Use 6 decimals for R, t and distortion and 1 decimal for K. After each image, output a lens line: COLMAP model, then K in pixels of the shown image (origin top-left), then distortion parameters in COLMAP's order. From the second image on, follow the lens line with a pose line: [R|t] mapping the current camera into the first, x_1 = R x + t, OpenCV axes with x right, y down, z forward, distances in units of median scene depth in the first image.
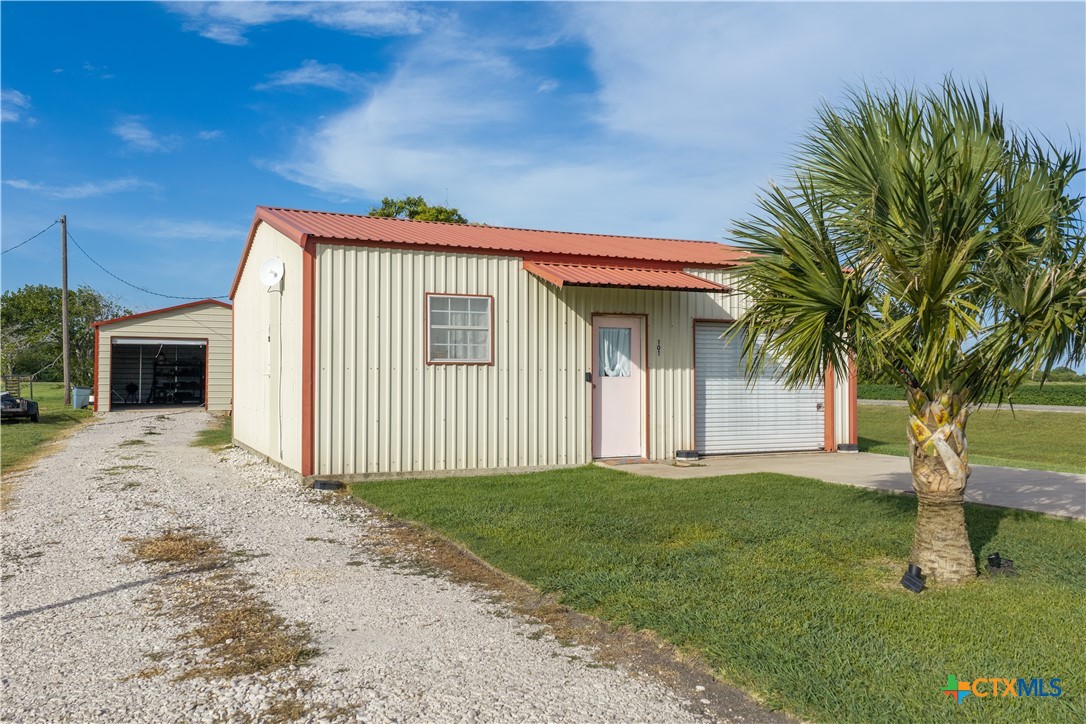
lens RADIAL K [[907.8, 0, 541.9], [0, 907.8, 357.1], [0, 0, 1]] dist [0.018066, -0.019491]
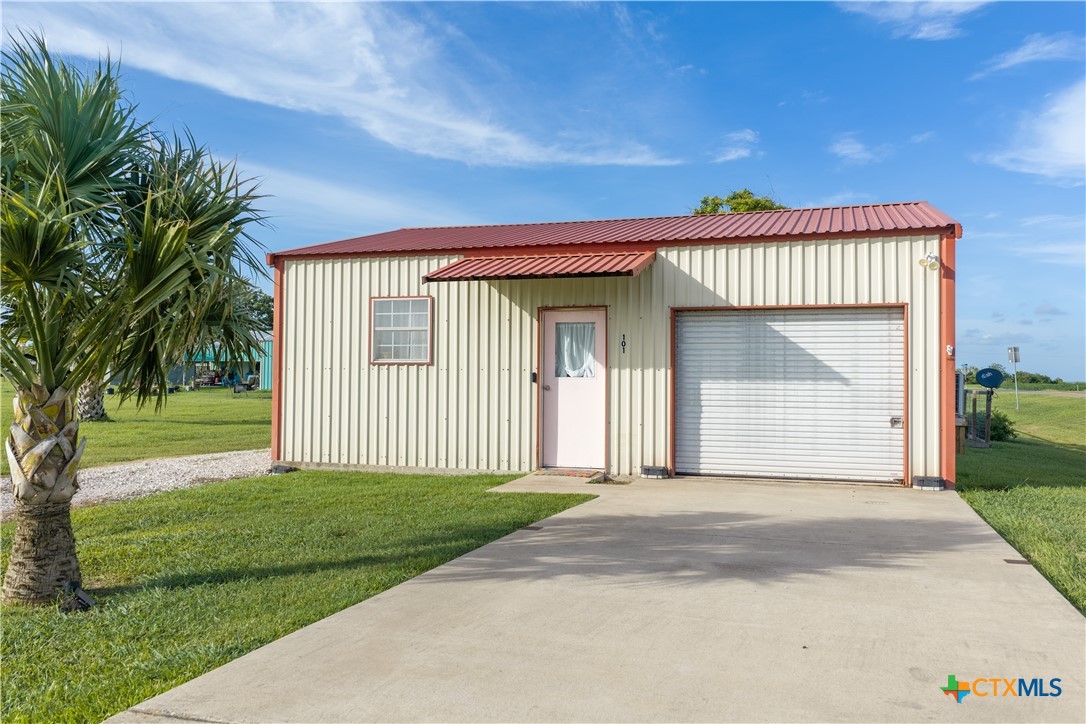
lens RADIAL K [[907.8, 0, 540.4], [0, 907.8, 361.2], [0, 0, 1]] dist [0.018066, -0.019491]
pose [[0.725504, -0.010036, -0.688145, 0.629954], [0.007934, 0.999949, -0.006218, 0.010238], [0.688172, -0.000948, 0.725547, 0.309286]]
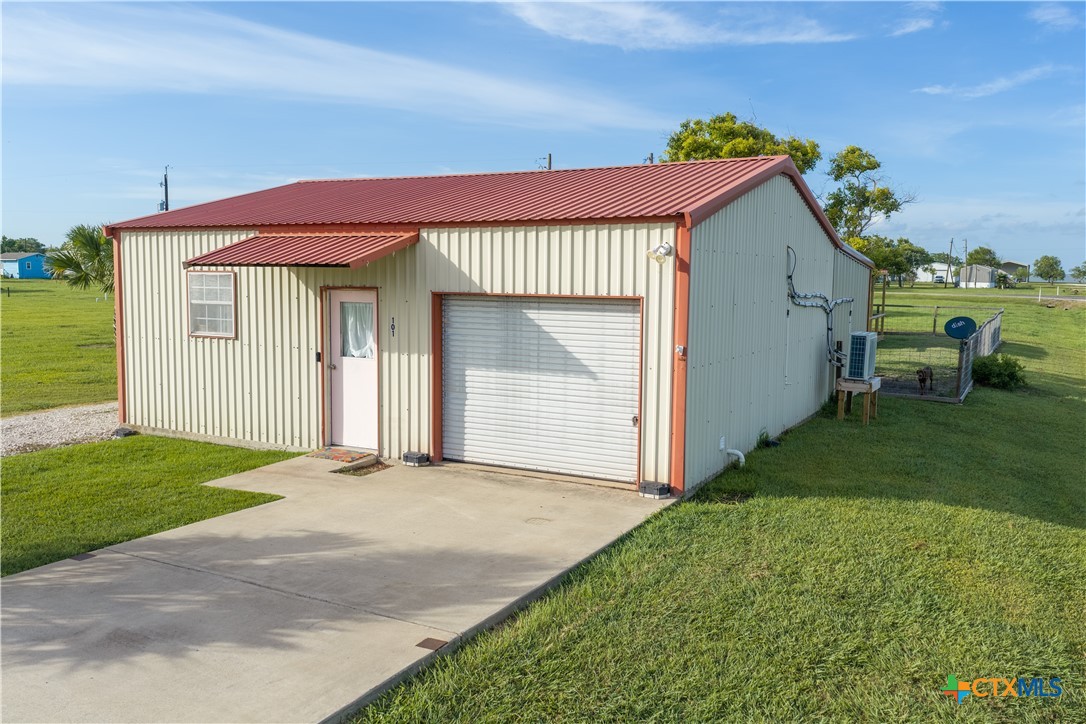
lens RADIAL K [[907.8, 0, 537.9], [0, 907.8, 369.1], [0, 0, 1]] dist [0.018066, -0.019491]
pose [[0.595865, 0.089731, -0.798056, 0.840770], [0.008015, 0.993024, 0.117637, -0.066101], [0.803045, -0.076492, 0.590989, 0.579934]]
